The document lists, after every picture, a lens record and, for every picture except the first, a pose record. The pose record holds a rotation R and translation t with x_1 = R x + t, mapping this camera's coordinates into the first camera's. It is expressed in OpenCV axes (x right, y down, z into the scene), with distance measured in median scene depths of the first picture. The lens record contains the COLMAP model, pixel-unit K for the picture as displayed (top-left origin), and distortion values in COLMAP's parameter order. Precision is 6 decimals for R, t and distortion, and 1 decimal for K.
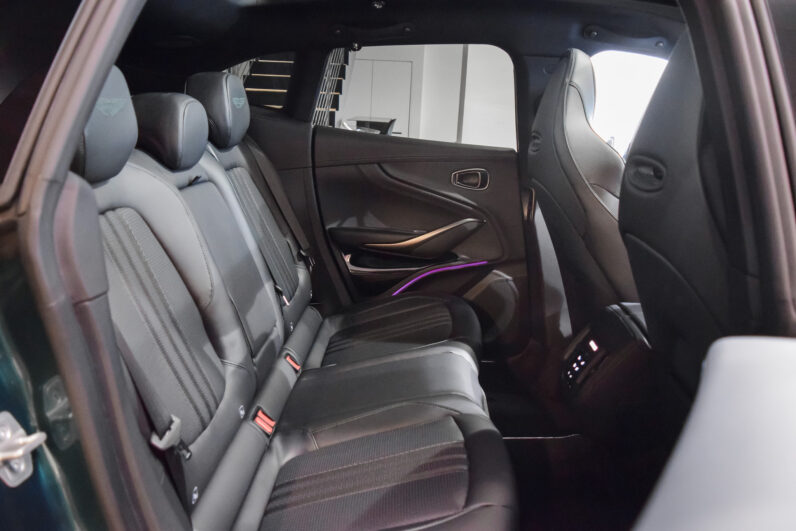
lens RADIAL K [[621.1, 0, 398.0], [0, 621.1, 265.5], [0, 0, 1]] dist [-0.095055, 0.019873]
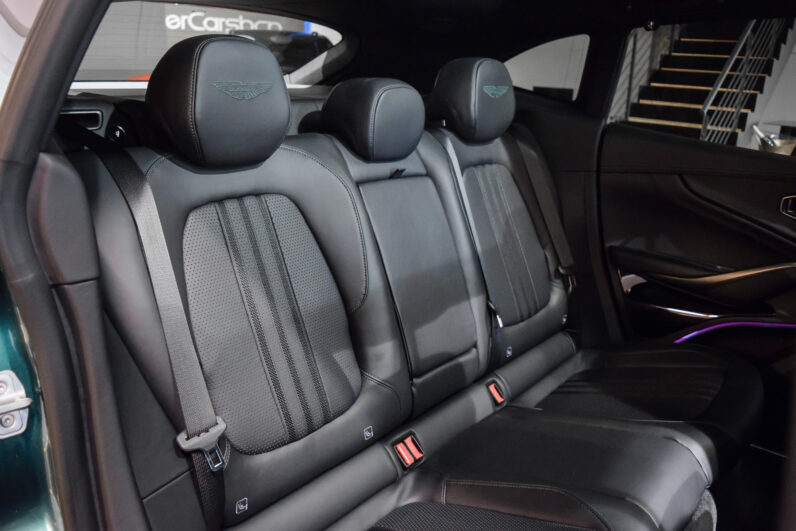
lens RADIAL K [[621.1, 0, 398.0], [0, 621.1, 265.5], [0, 0, 1]] dist [-0.095055, 0.019873]
pose [[0.788588, 0.168561, -0.591368, 0.179442], [-0.164194, 0.984499, 0.061666, -0.043862], [0.592596, 0.048470, 0.804040, 0.188192]]
